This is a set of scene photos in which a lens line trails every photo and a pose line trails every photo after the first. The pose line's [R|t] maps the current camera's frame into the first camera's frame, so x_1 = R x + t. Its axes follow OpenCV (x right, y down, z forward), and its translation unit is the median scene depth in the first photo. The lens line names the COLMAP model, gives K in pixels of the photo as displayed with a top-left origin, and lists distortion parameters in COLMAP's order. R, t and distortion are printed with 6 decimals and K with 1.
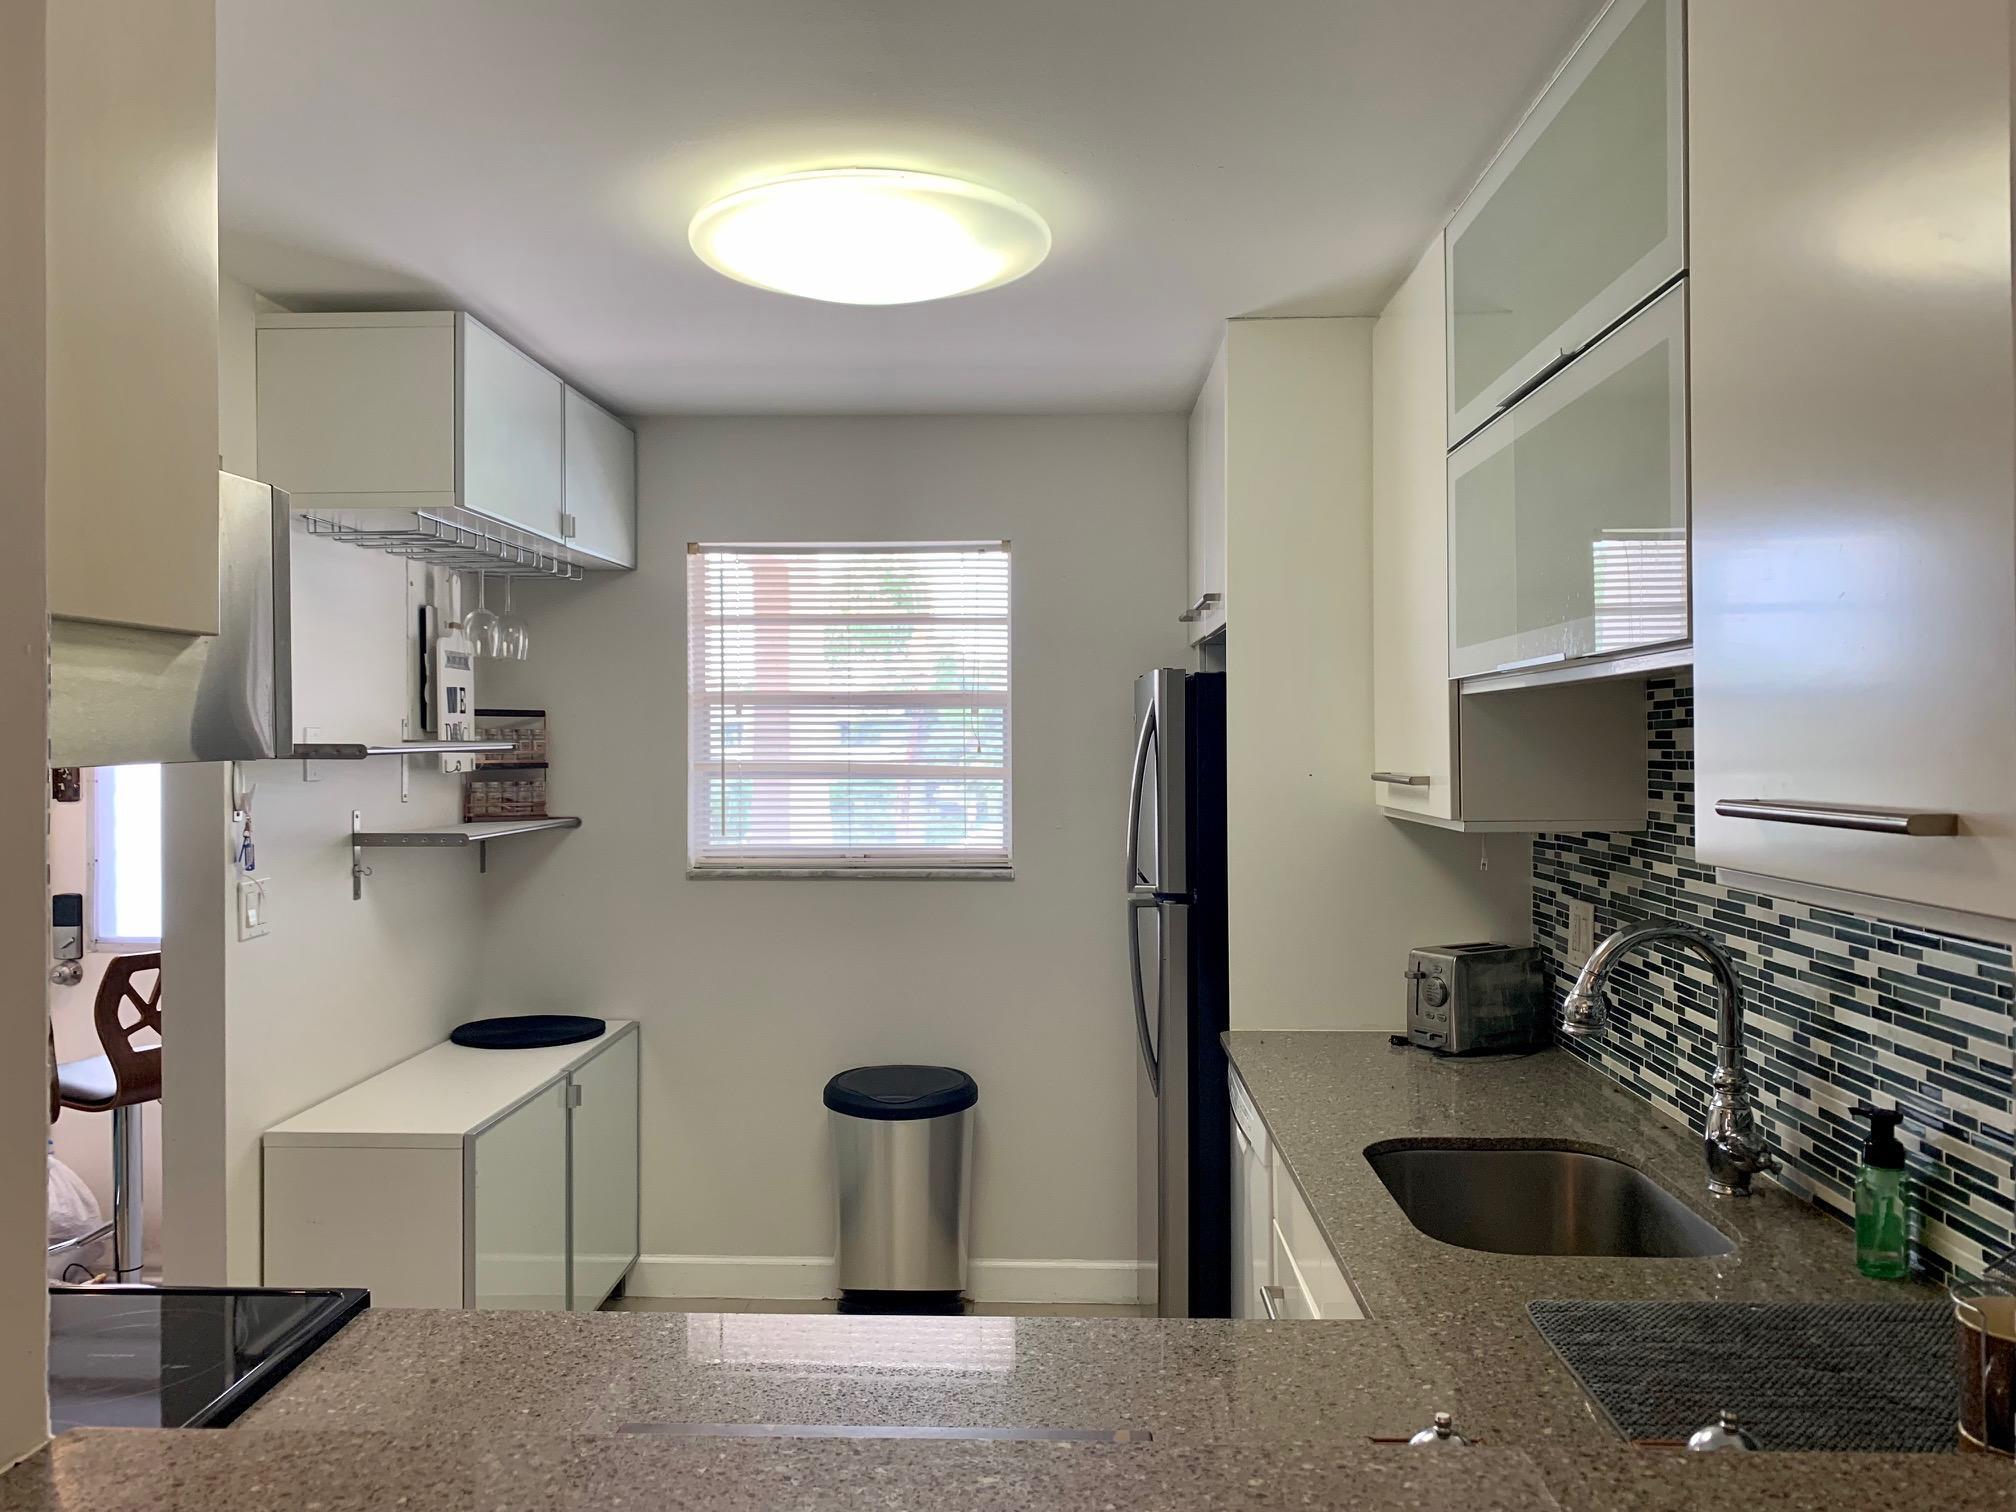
lens RADIAL K [[1543.9, 0, 1001.8], [0, 1543.9, 751.1], [0, 0, 1]] dist [0.062649, -0.013021]
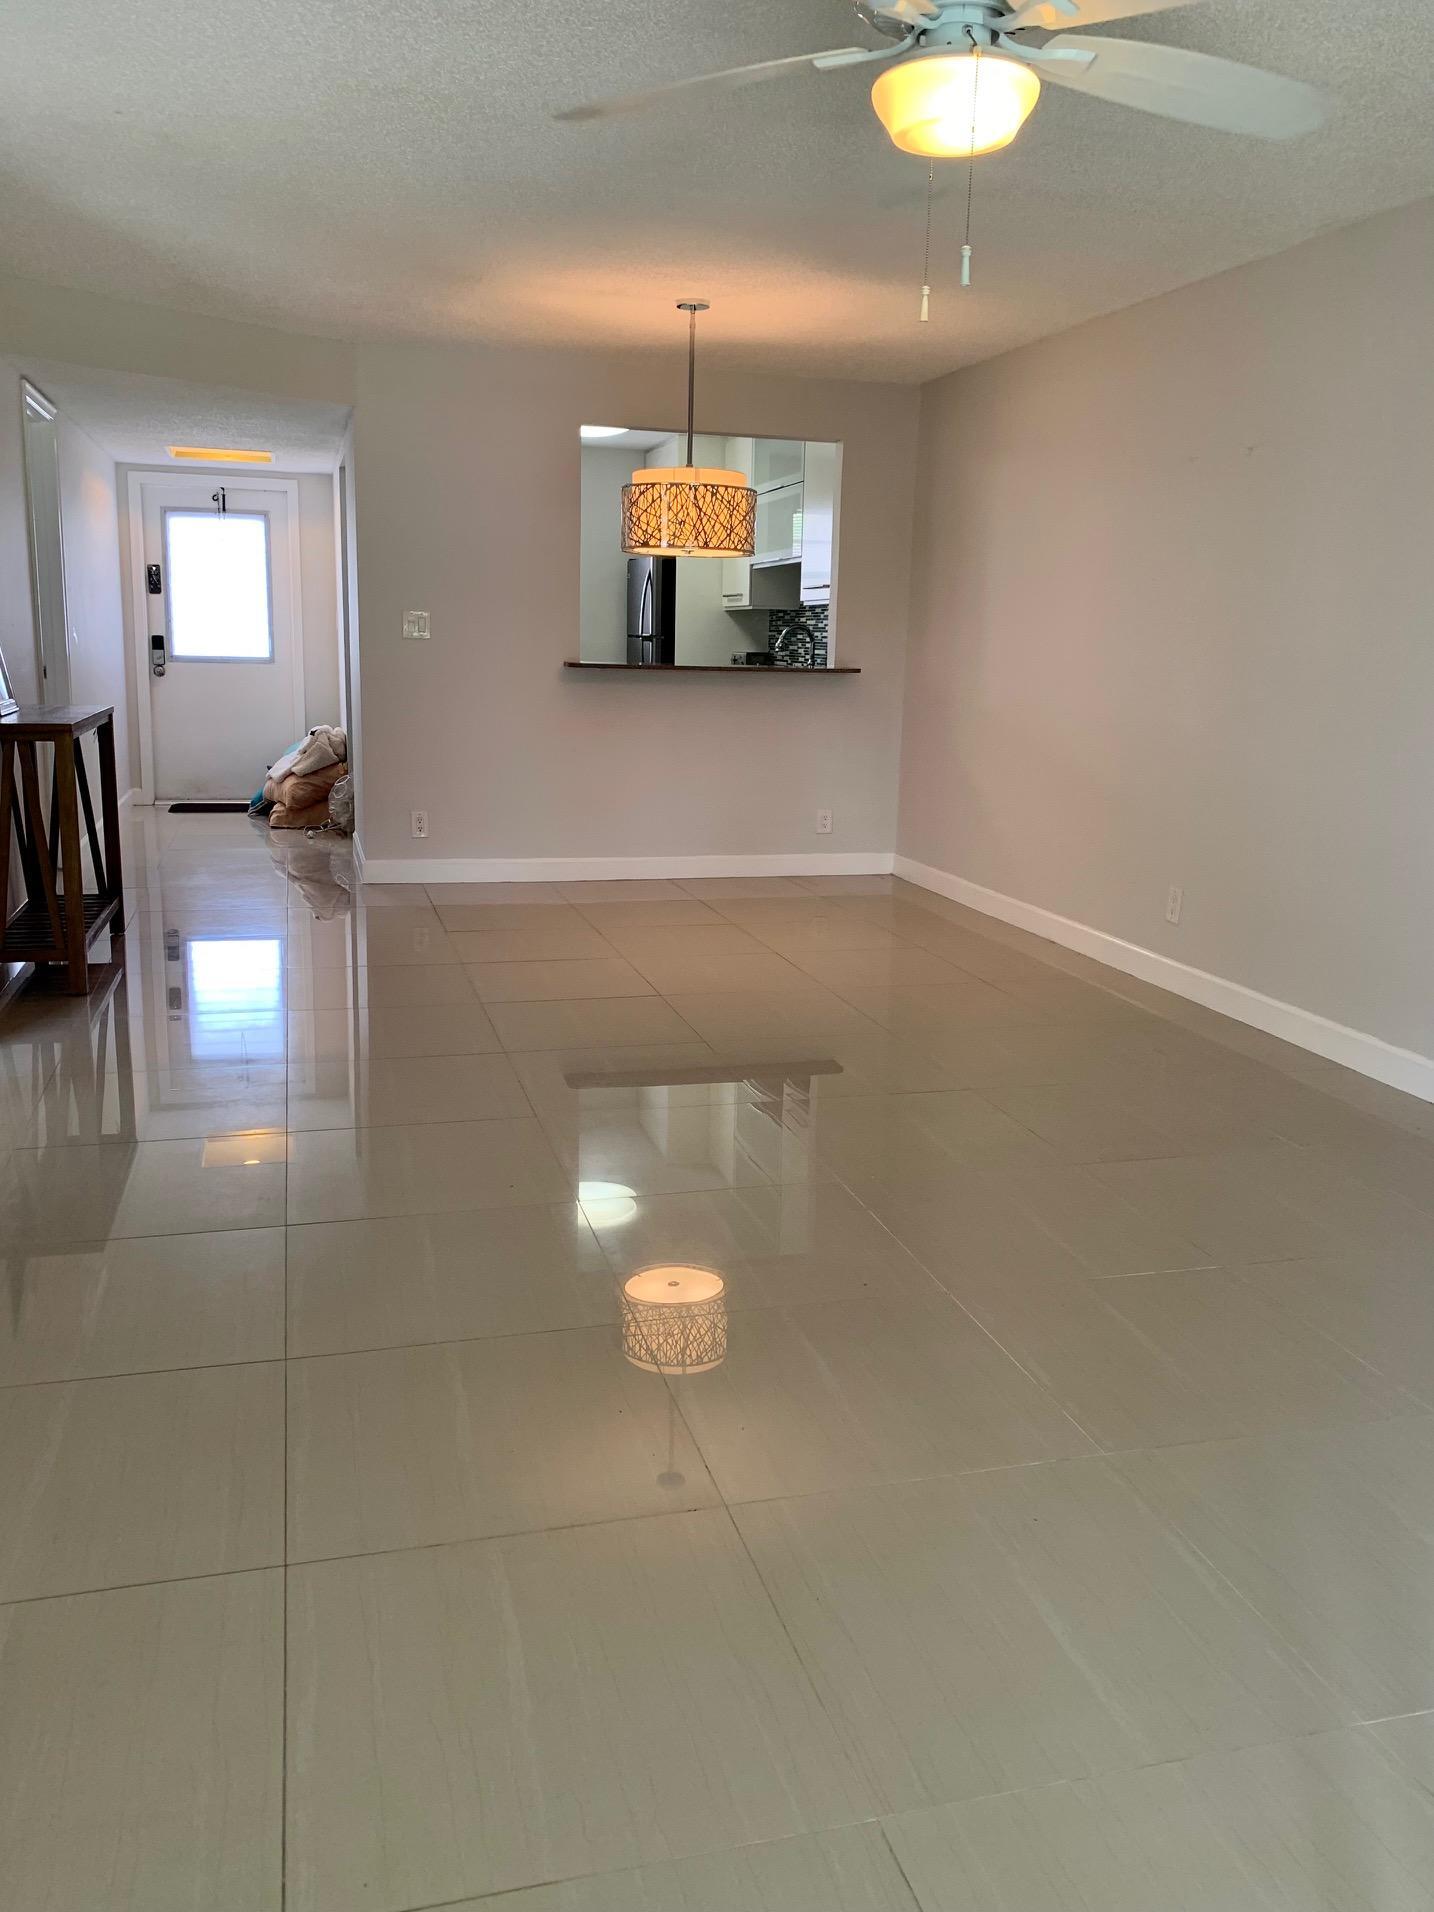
lens RADIAL K [[1464.2, 0, 712.5], [0, 1464.2, 957.0], [0, 0, 1]] dist [0.062649, -0.013021]
pose [[0.954292, -0.037178, 0.296555, -0.836383], [-0.026750, 0.977626, 0.208641, 0.134916], [-0.297676, -0.207038, 0.931946, -2.324737]]
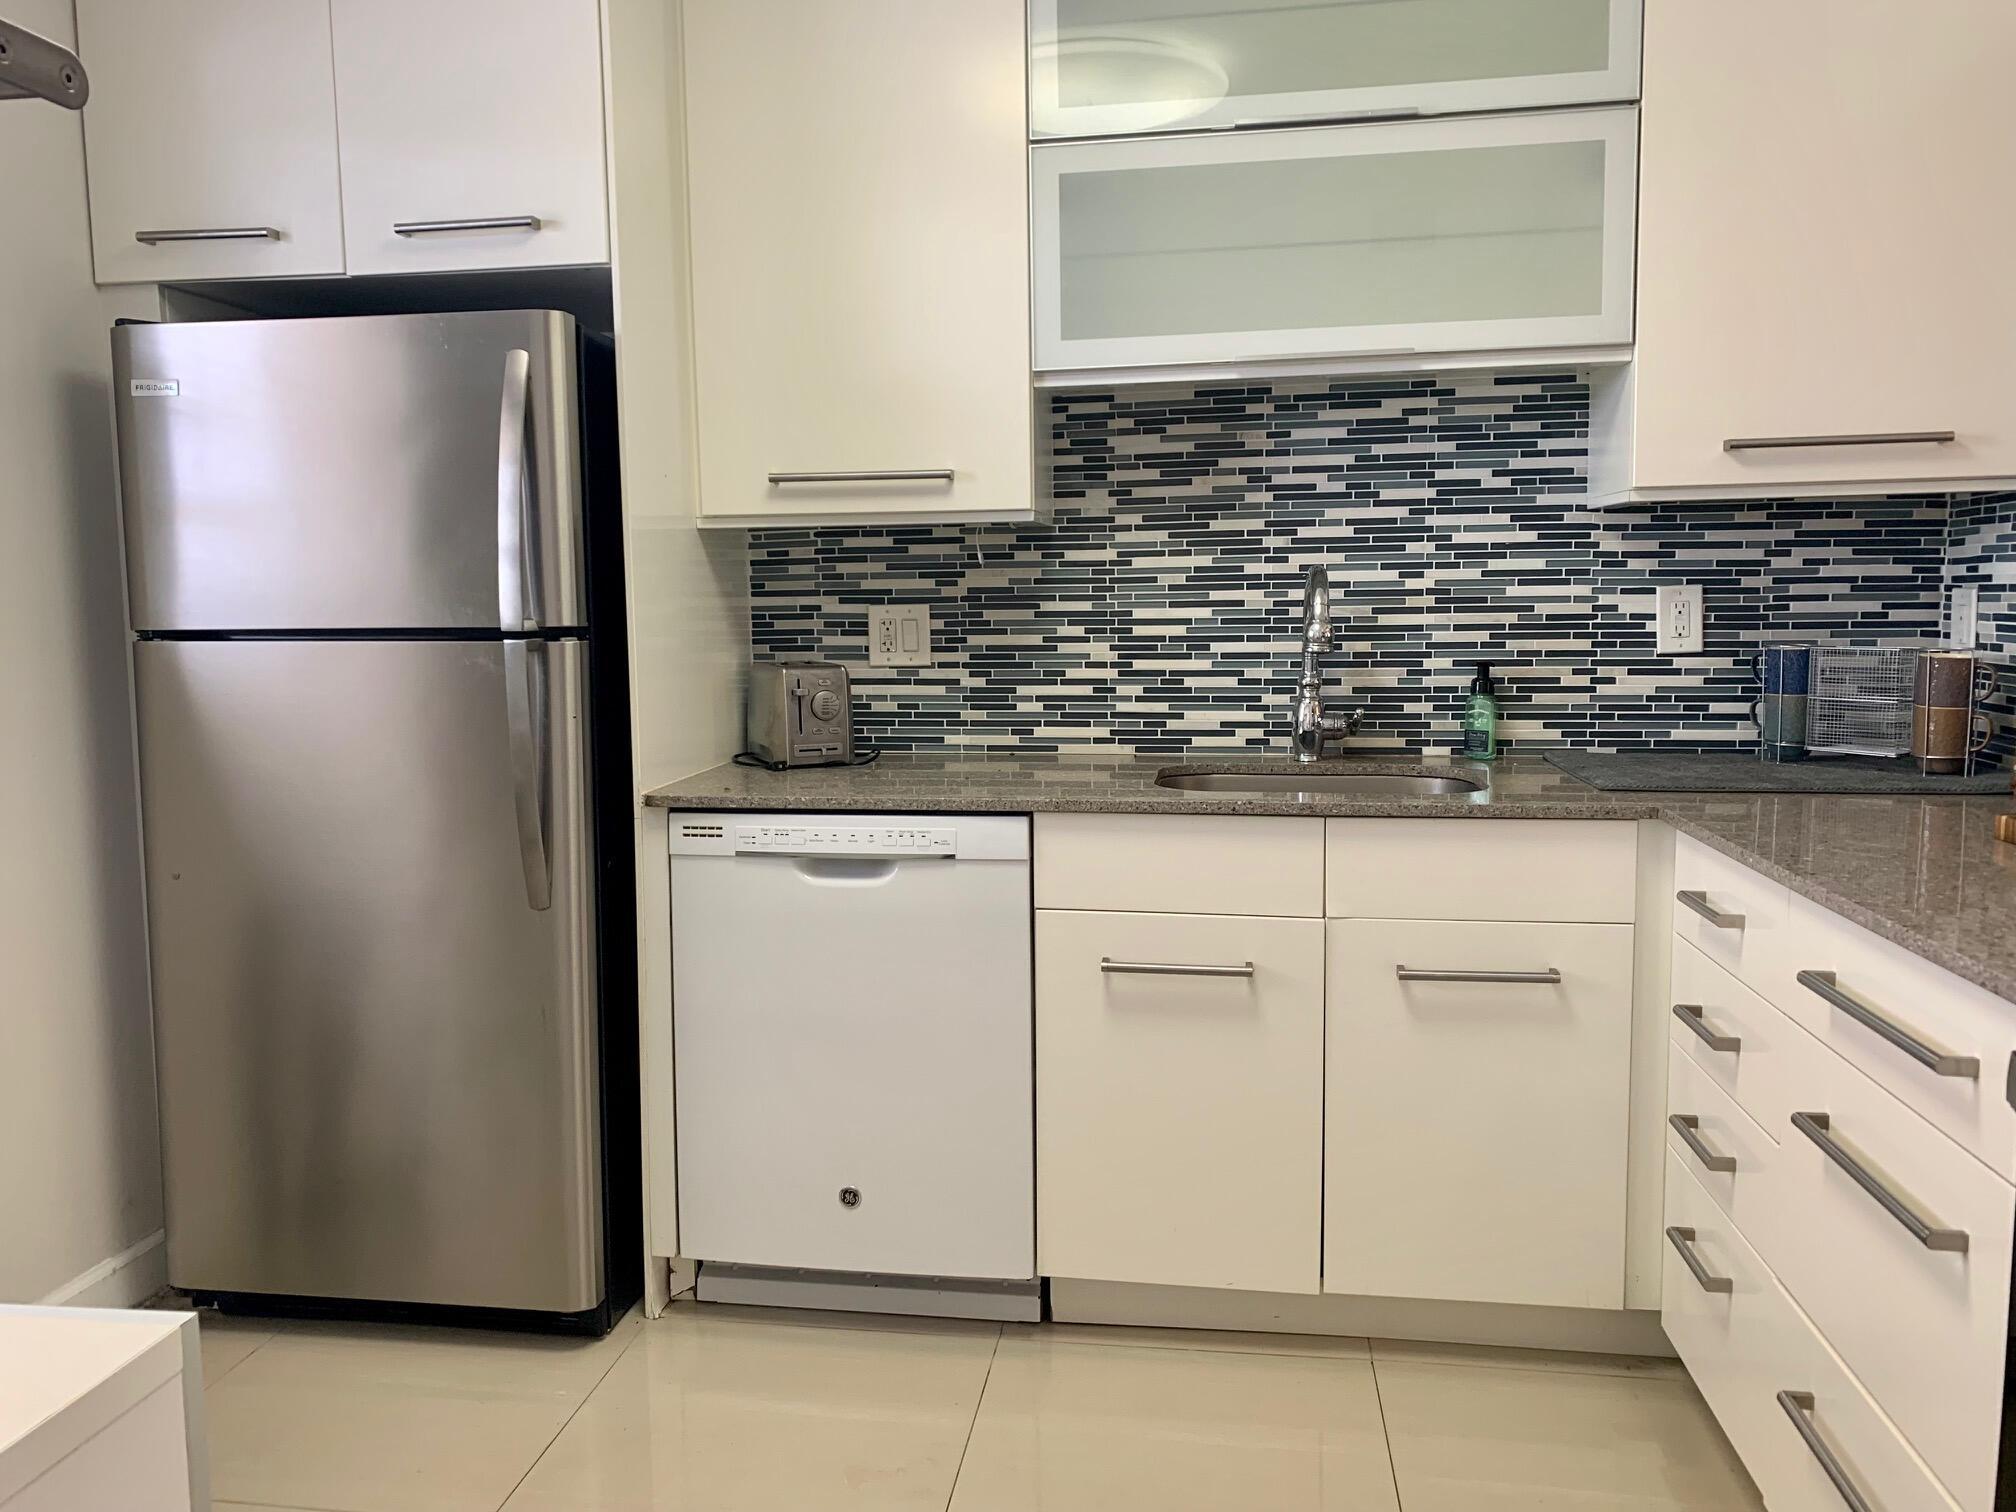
lens RADIAL K [[1543.9, 0, 1002.6], [0, 1543.9, 745.7], [0, 0, 1]] dist [0.062649, -0.013021]
pose [[0.109744, -0.098083, 0.989109, -0.778102], [0.020921, 0.995127, 0.096358, 0.104593], [-0.993740, 0.010118, 0.111261, 0.923251]]
